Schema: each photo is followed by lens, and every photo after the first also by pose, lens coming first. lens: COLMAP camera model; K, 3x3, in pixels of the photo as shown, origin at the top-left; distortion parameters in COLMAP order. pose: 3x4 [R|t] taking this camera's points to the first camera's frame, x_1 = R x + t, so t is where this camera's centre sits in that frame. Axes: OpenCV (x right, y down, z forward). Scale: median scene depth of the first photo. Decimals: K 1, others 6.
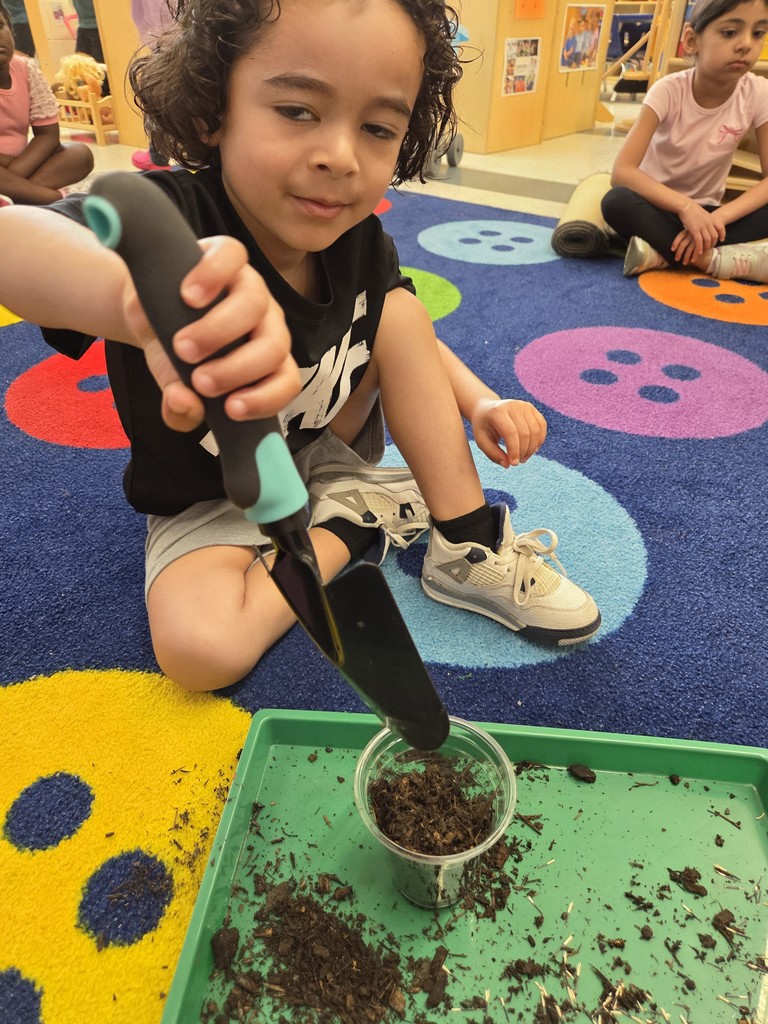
lens RADIAL K [[675.1, 0, 384.4], [0, 675.1, 510.5], [0, 0, 1]] dist [-0.007183, 0.003620]
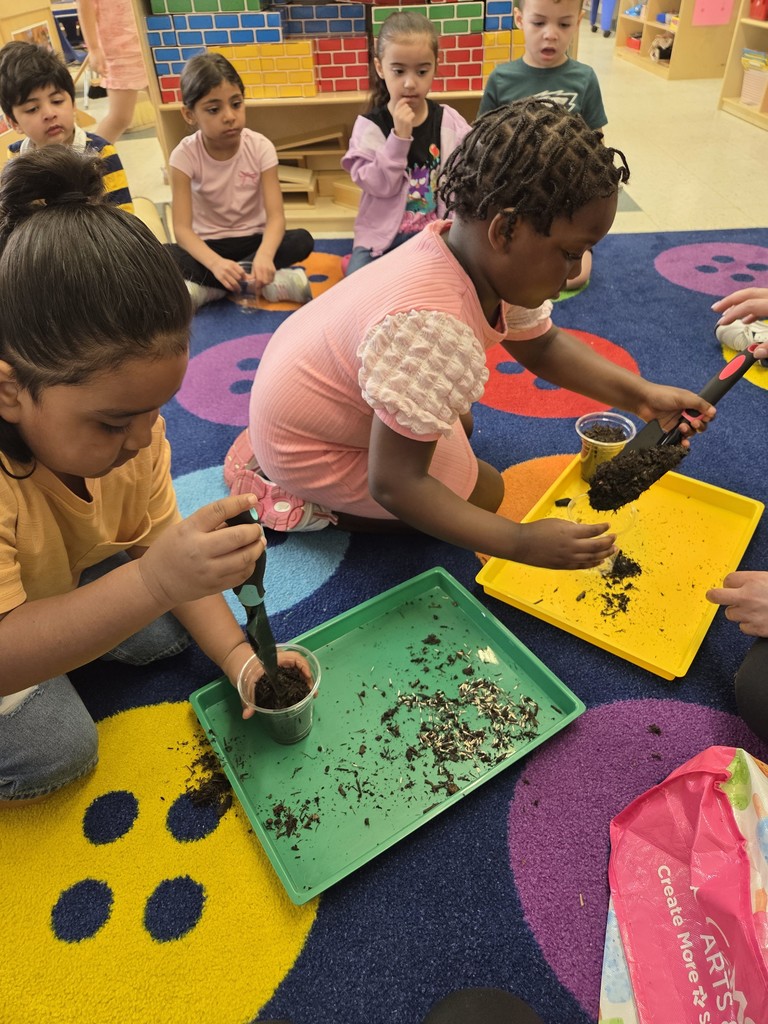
lens RADIAL K [[675.1, 0, 391.1], [0, 675.1, 513.2], [0, 0, 1]] dist [-0.007183, 0.003620]
pose [[0.774760, -0.441955, 0.452131, -0.418489], [0.398555, 0.896523, 0.193391, -0.255247], [-0.490816, 0.030368, 0.870734, -0.772263]]
